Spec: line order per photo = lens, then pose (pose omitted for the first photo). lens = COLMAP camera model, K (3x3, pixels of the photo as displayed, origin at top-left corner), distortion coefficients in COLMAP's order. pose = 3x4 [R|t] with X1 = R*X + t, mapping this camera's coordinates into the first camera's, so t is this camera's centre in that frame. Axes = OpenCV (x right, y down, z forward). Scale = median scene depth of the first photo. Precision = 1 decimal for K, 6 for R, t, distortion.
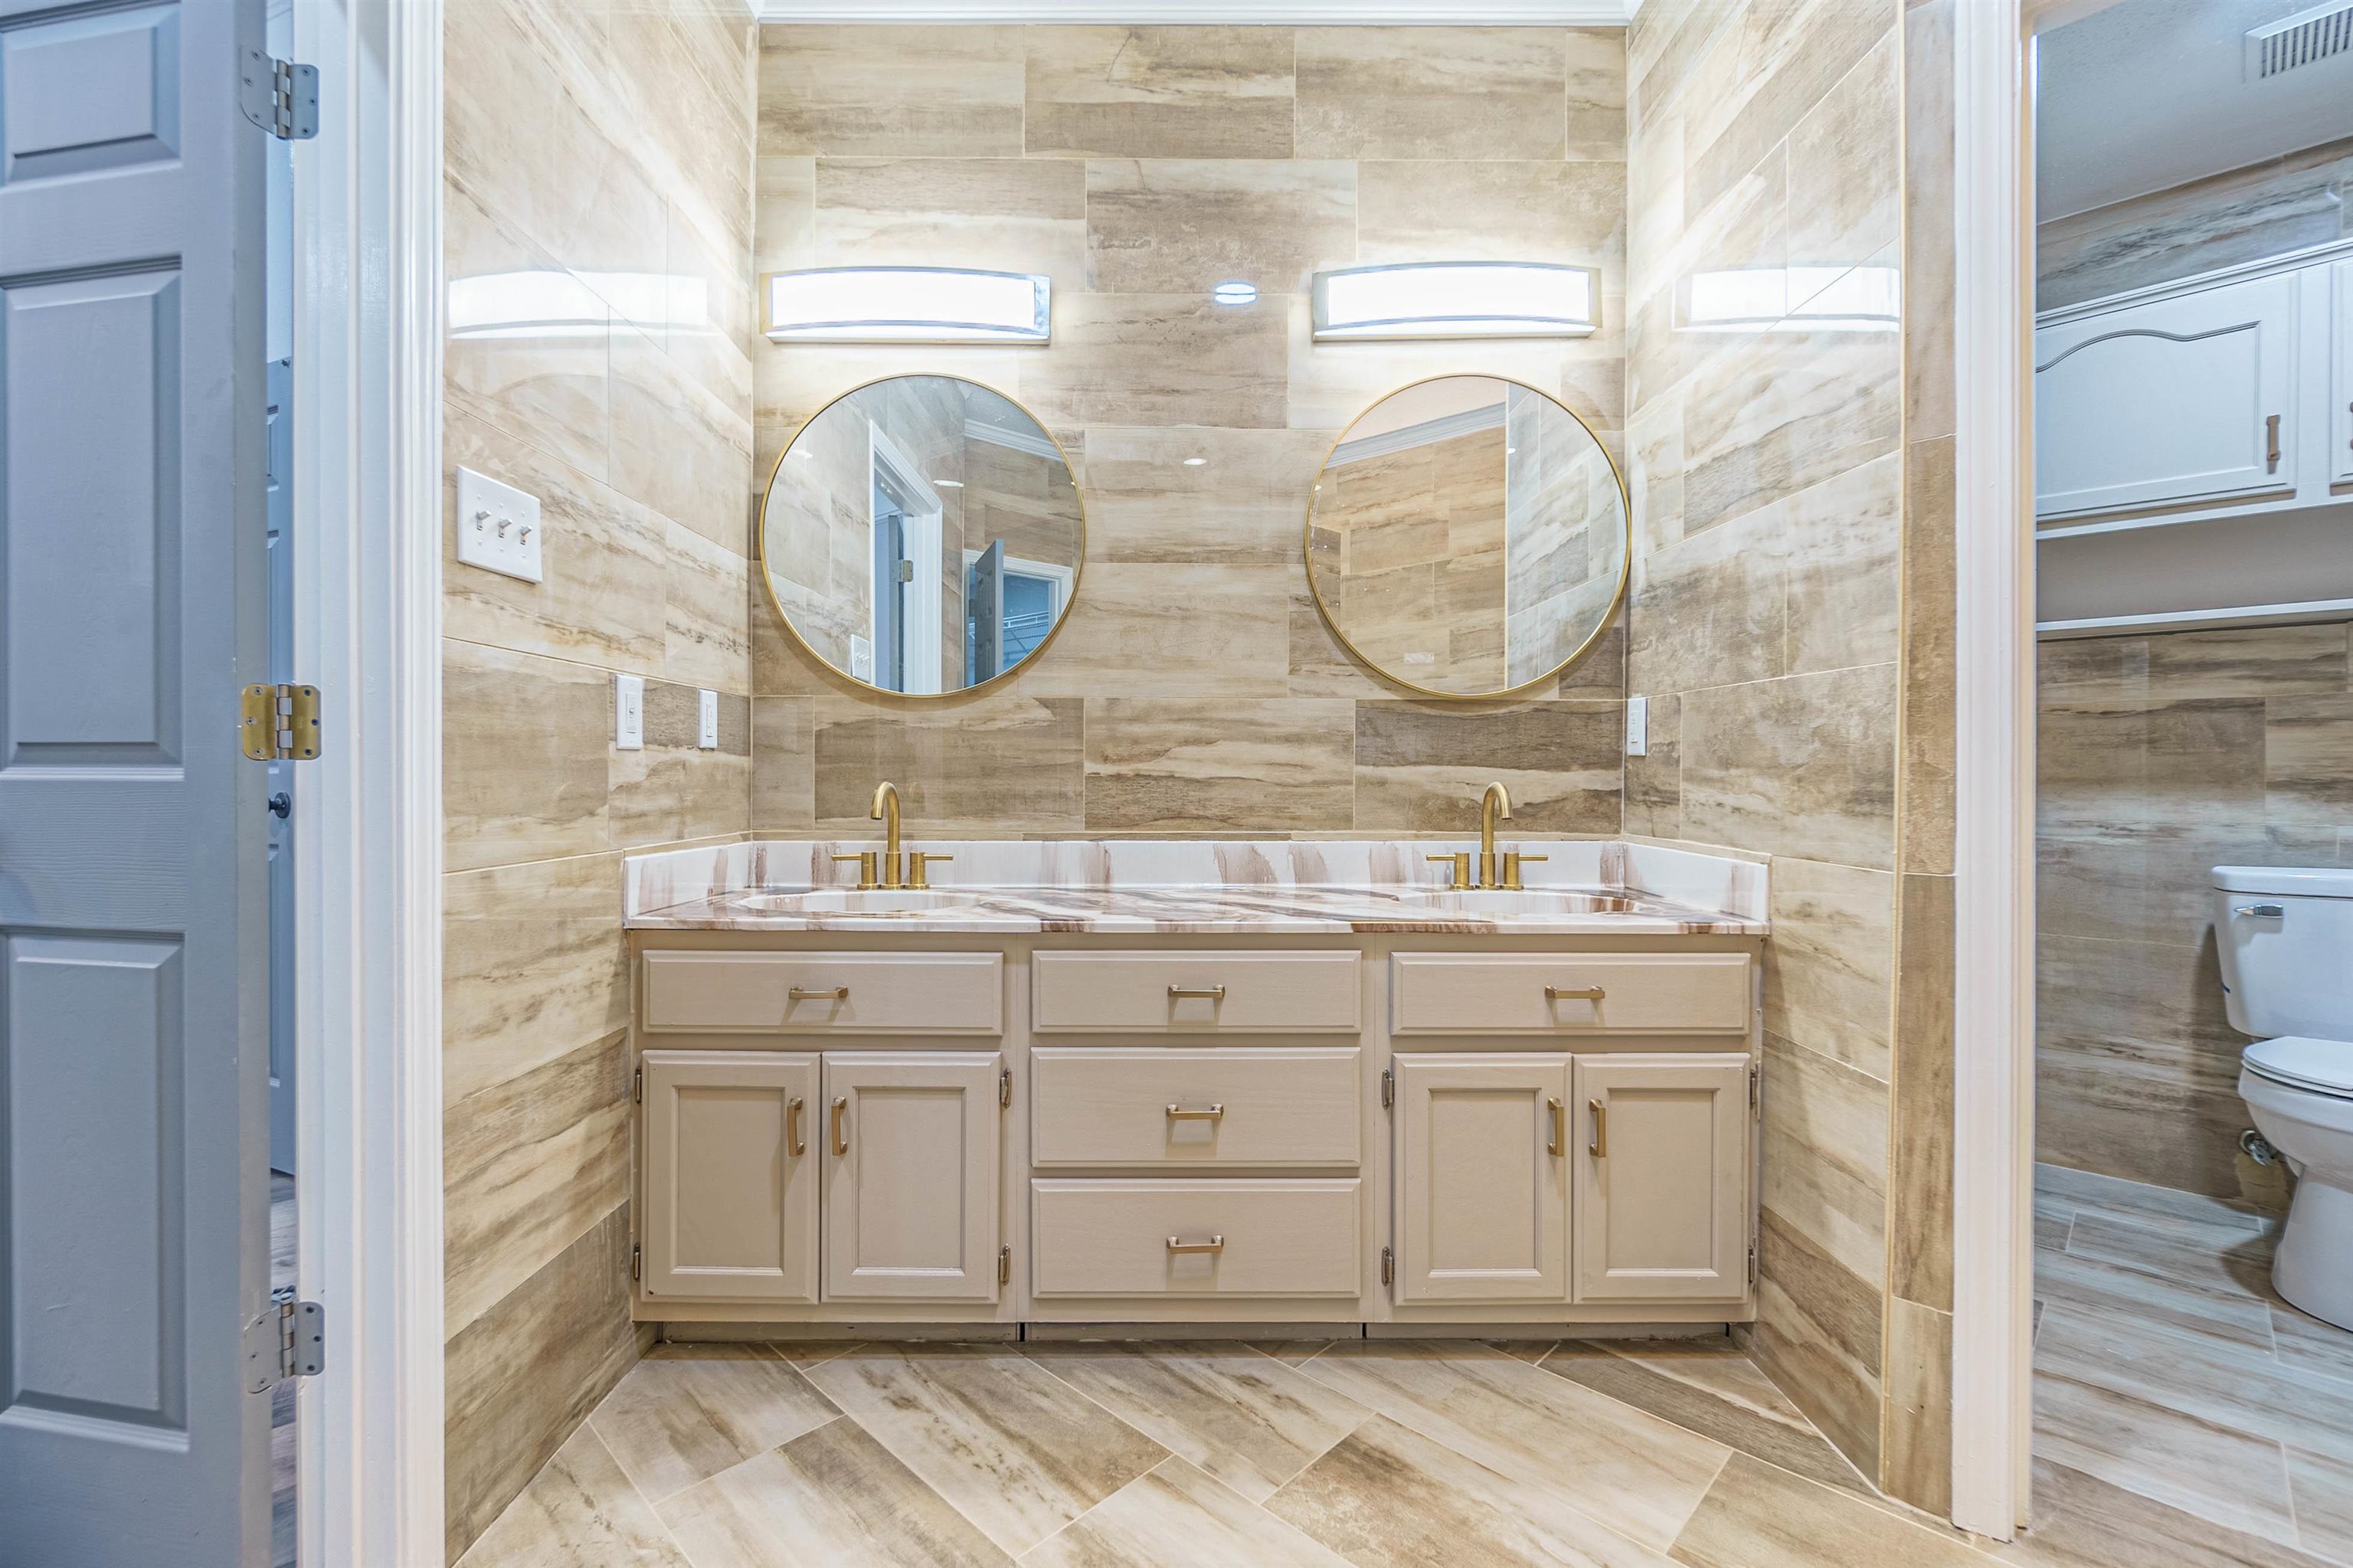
lens RADIAL K [[1054.7, 0, 1133.0], [0, 1054.7, 779.2], [0, 0, 1]] dist [-0.008457, 0.002356]
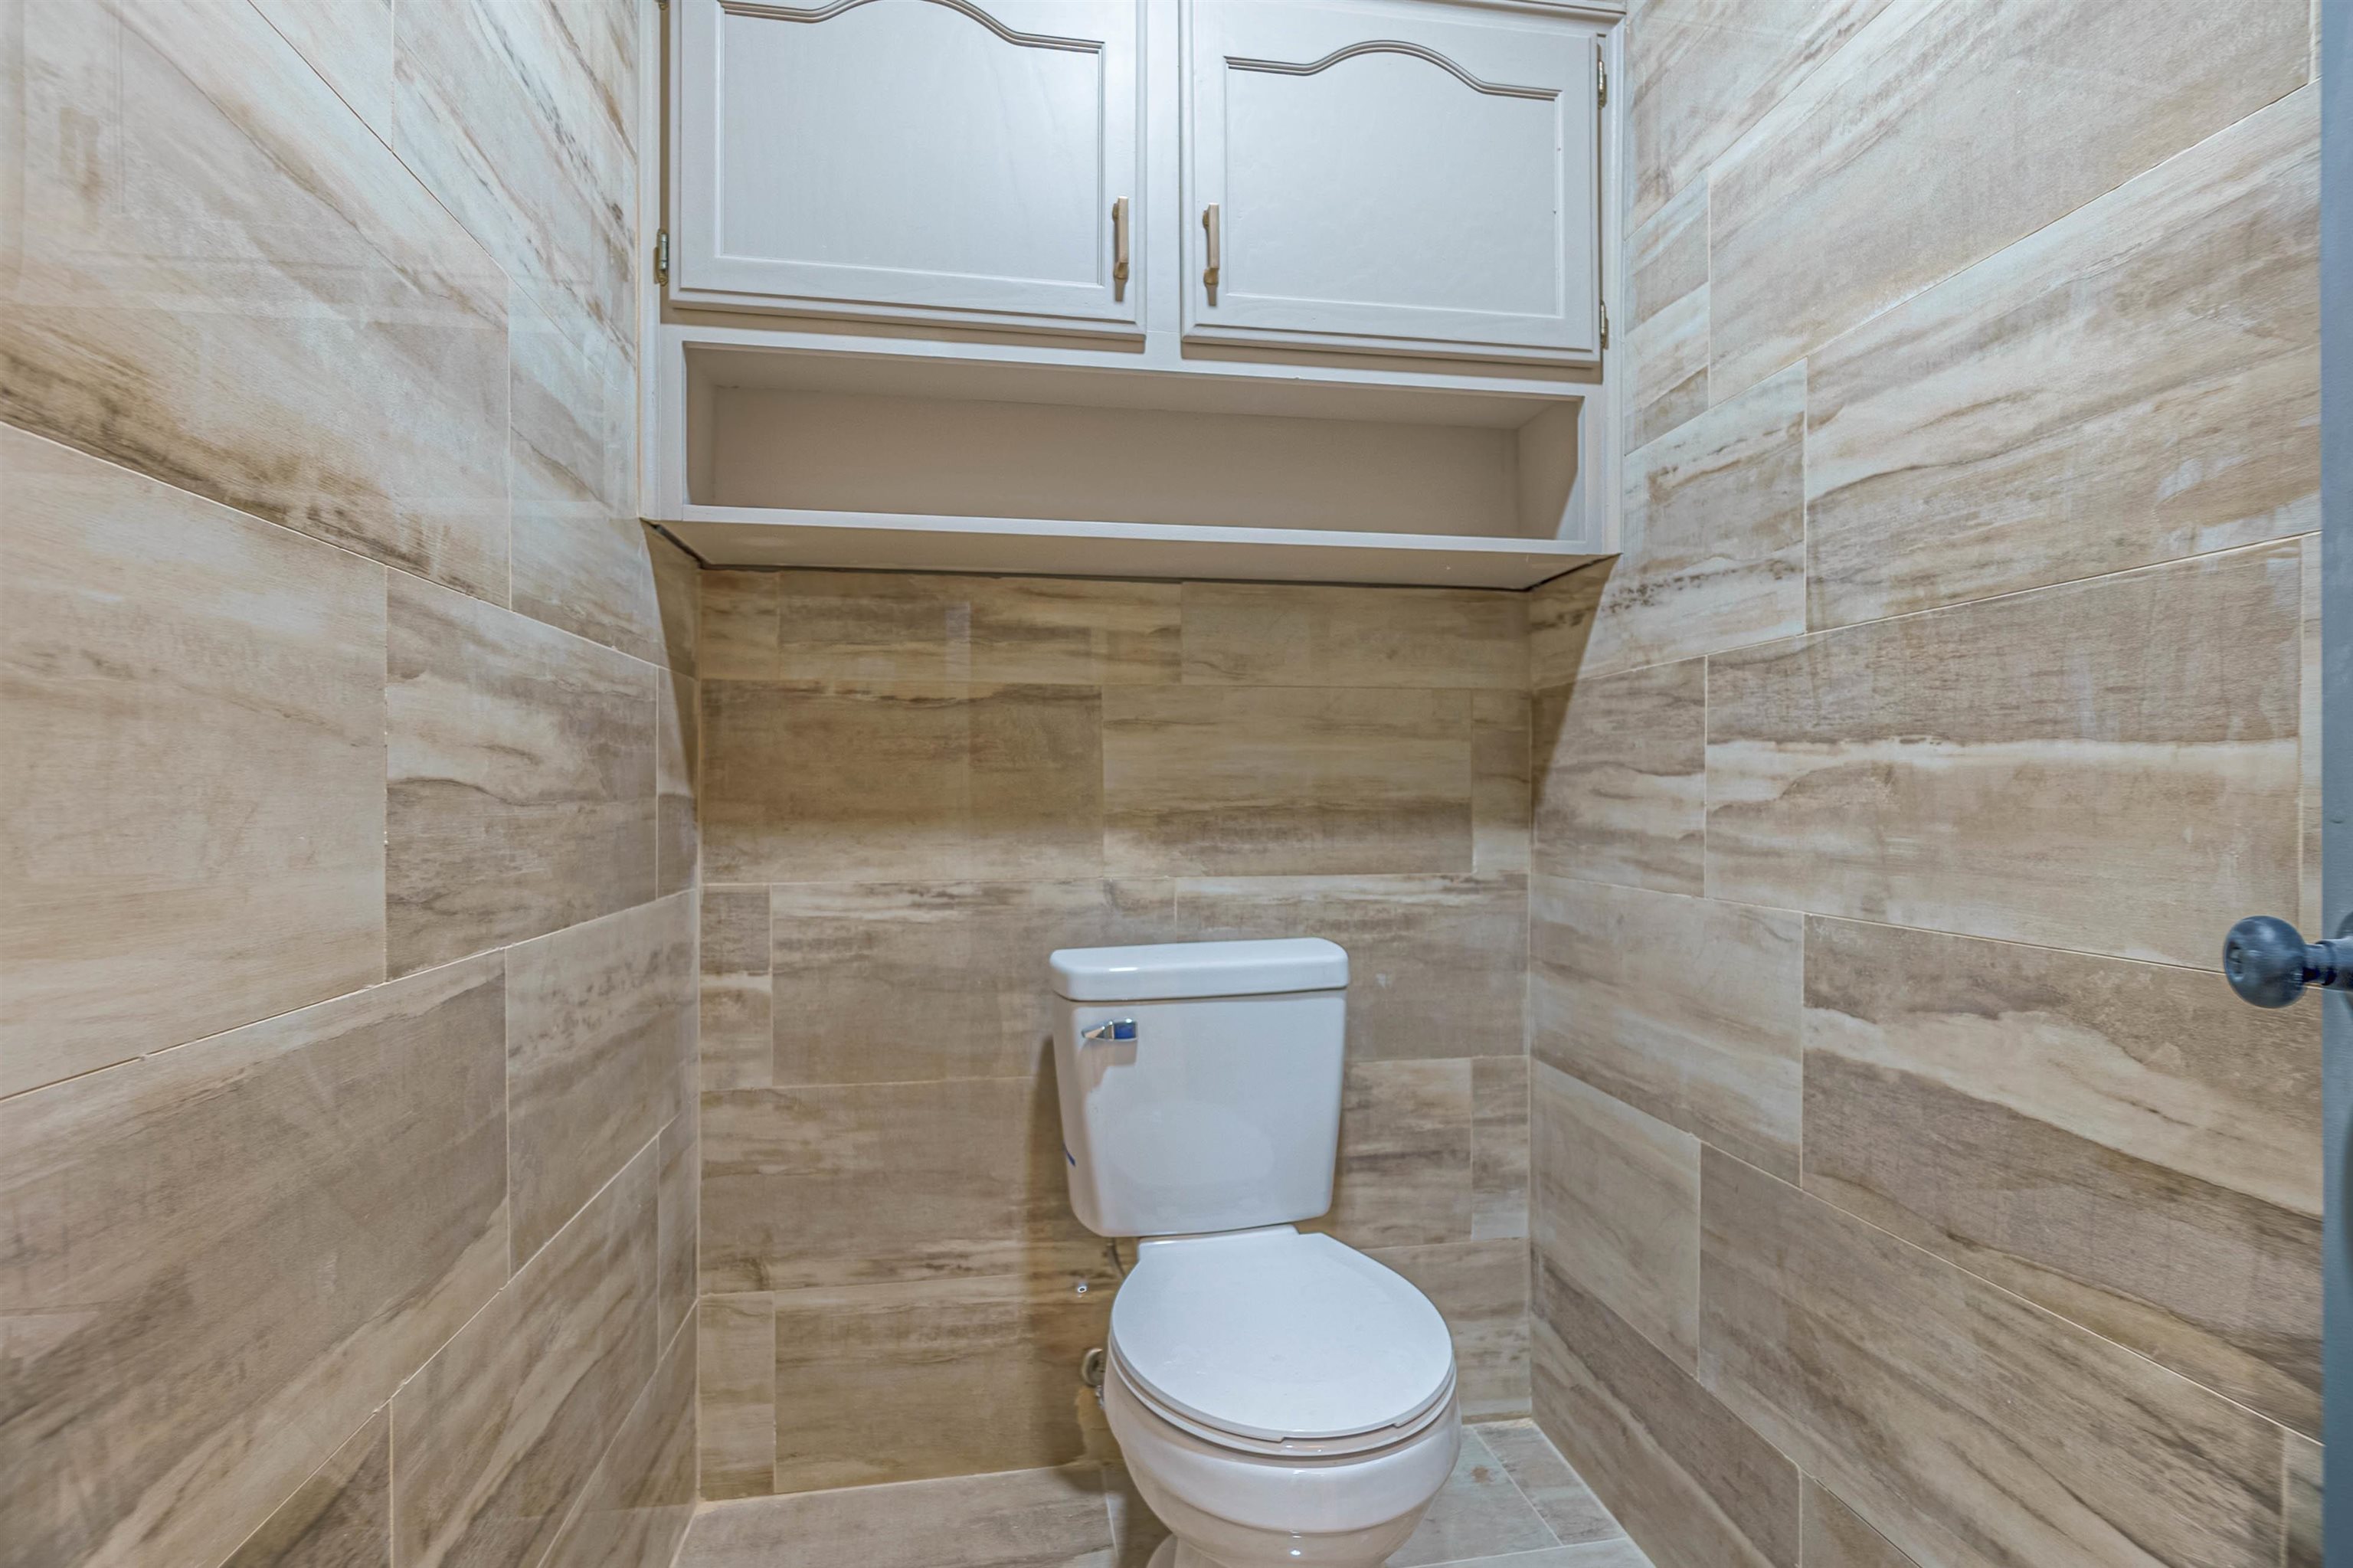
lens RADIAL K [[1054.7, 0, 1174.1], [0, 1054.7, 802.4], [0, 0, 1]] dist [-0.008457, 0.002356]
pose [[0.572560, -0.003820, 0.819854, 0.589753], [0.009773, 0.999950, -0.002166, -0.003119], [-0.819805, 0.009253, 0.572569, 0.611046]]
